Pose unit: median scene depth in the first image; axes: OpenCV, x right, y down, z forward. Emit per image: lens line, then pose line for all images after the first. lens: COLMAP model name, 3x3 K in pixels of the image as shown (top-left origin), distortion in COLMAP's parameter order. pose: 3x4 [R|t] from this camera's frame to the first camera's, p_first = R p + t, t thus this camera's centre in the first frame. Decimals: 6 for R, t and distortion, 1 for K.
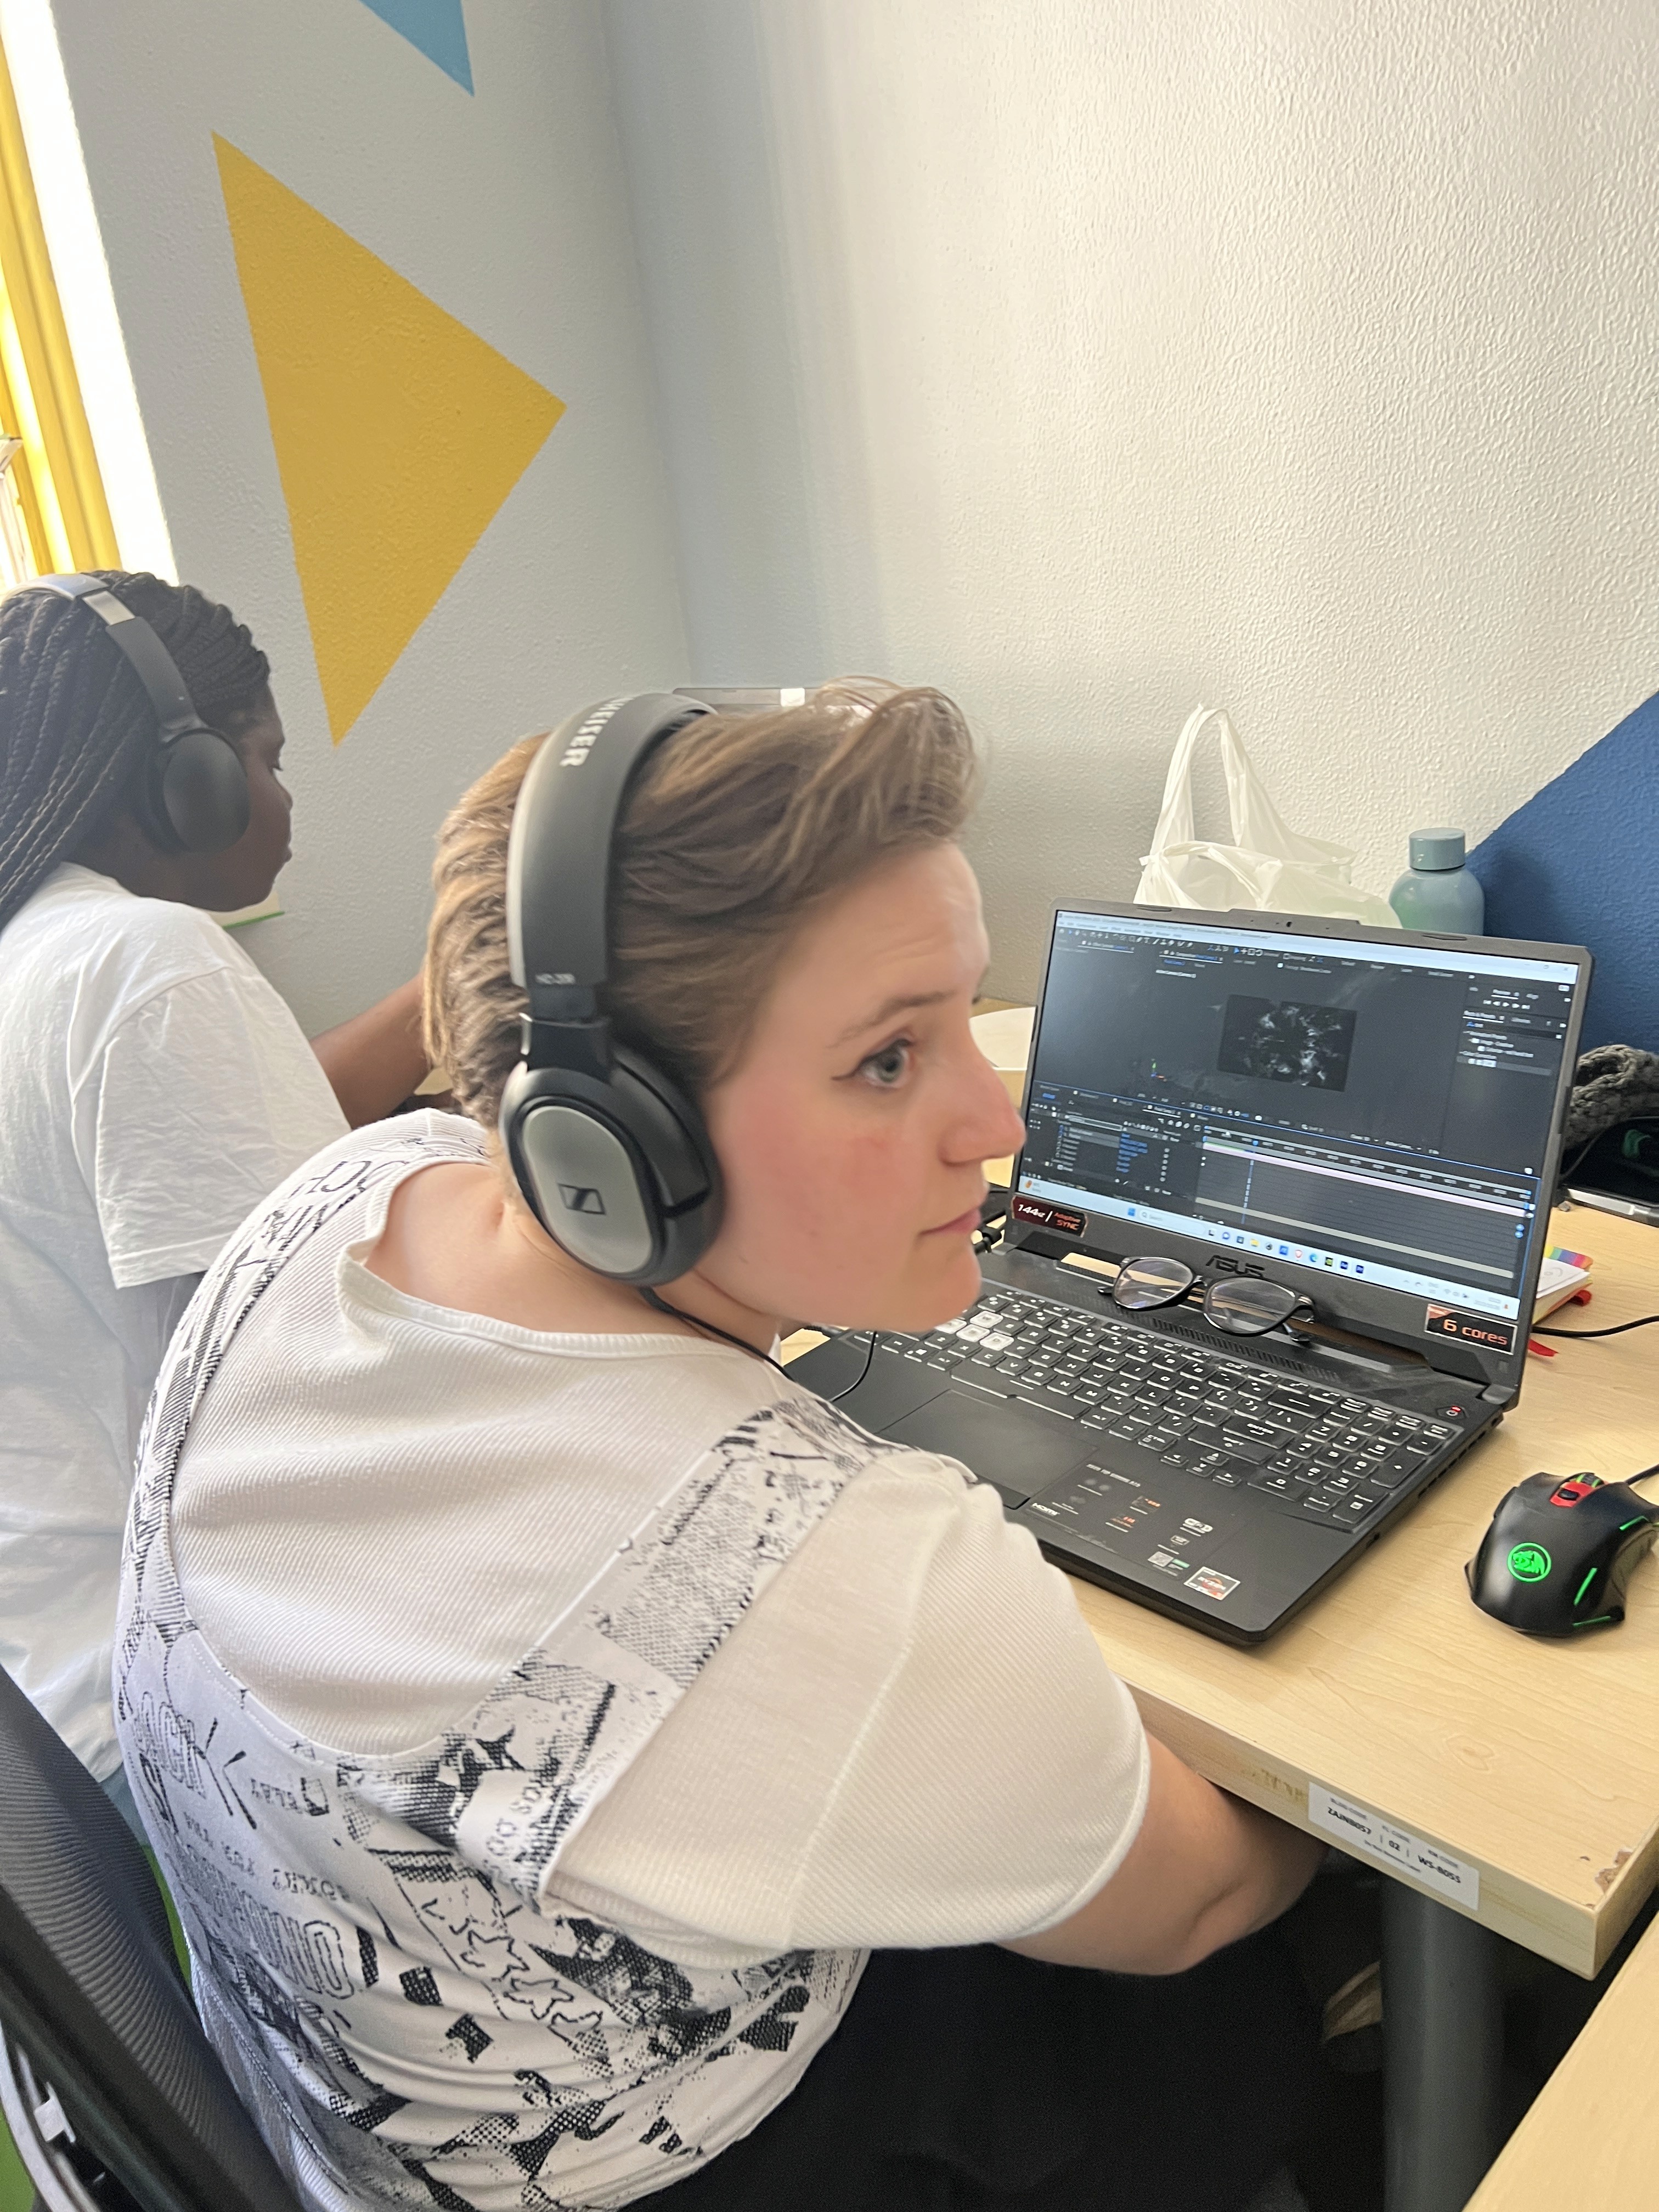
lens RADIAL K [[1685.3, 0, 842.8], [0, 1685.3, 1095.7], [0, 0, 1]] dist [0.029312, -0.002167]
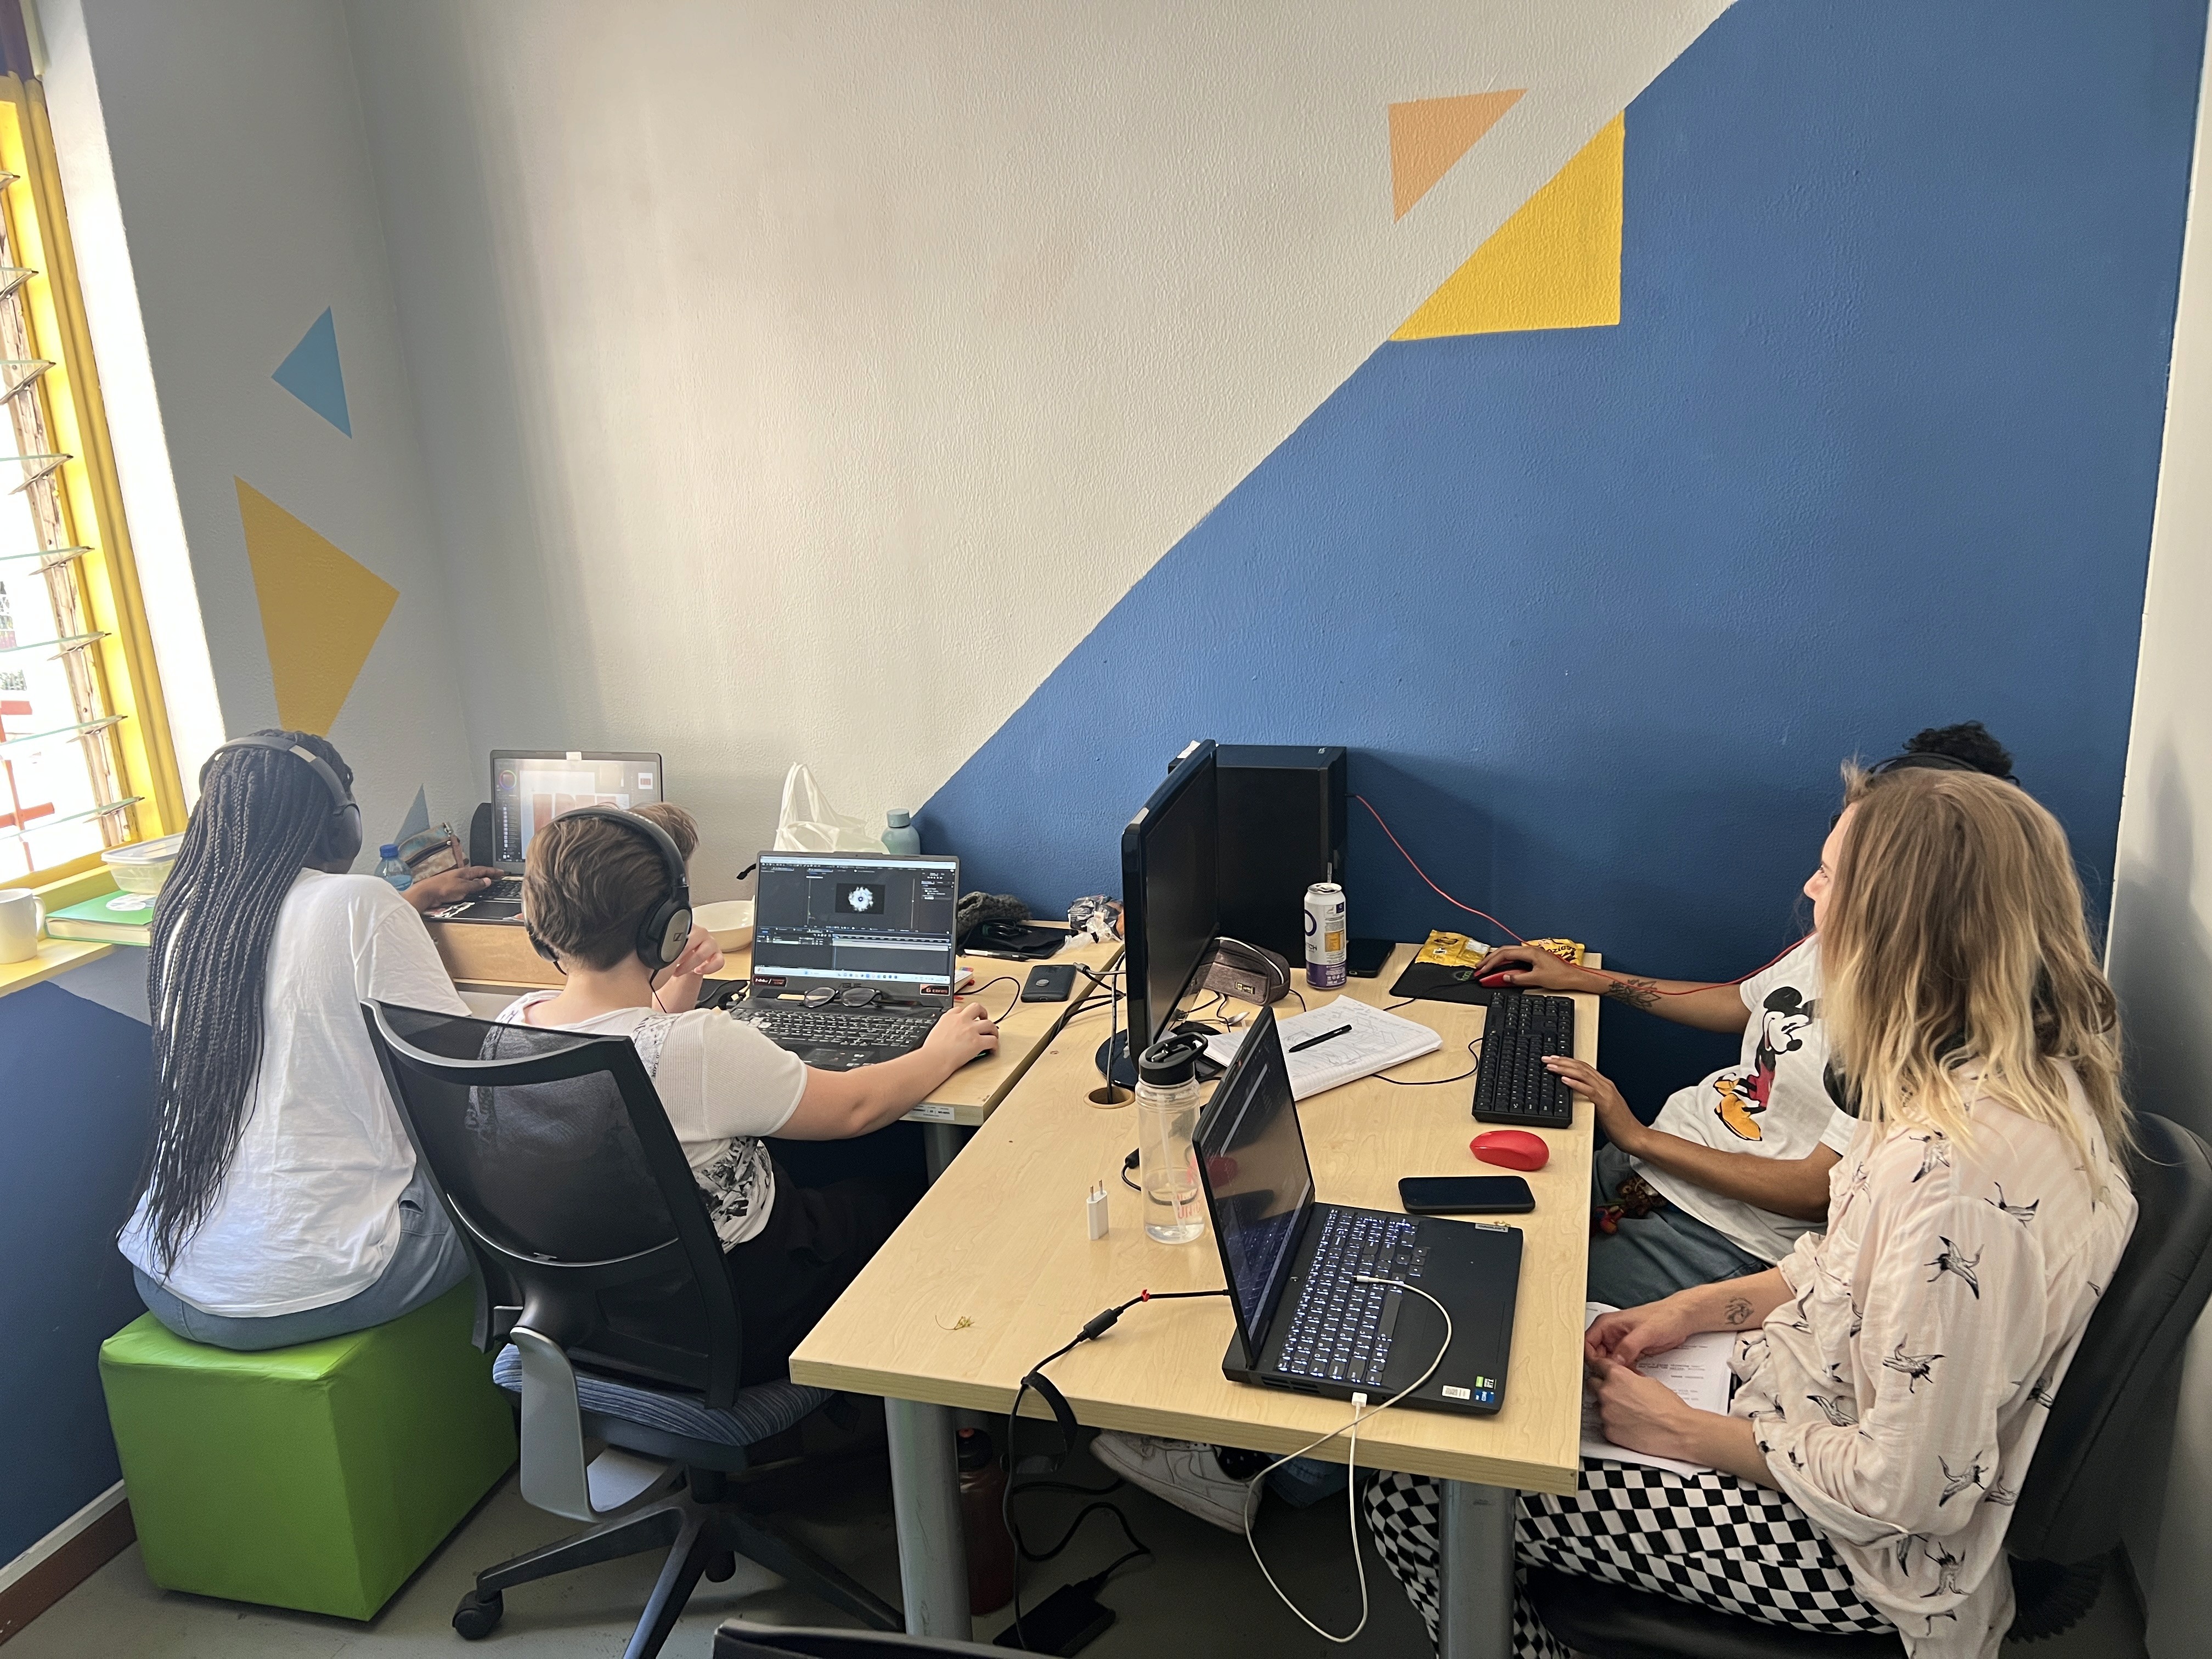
lens RADIAL K [[1685.3, 0, 1109.3], [0, 1685.3, 830.4], [0, 0, 1]] dist [0.029312, -0.002167]
pose [[0.885583, -0.062993, 0.460189, -0.563287], [0.115933, 0.989381, -0.087669, 0.129310], [-0.449780, 0.130989, 0.883482, -1.433137]]
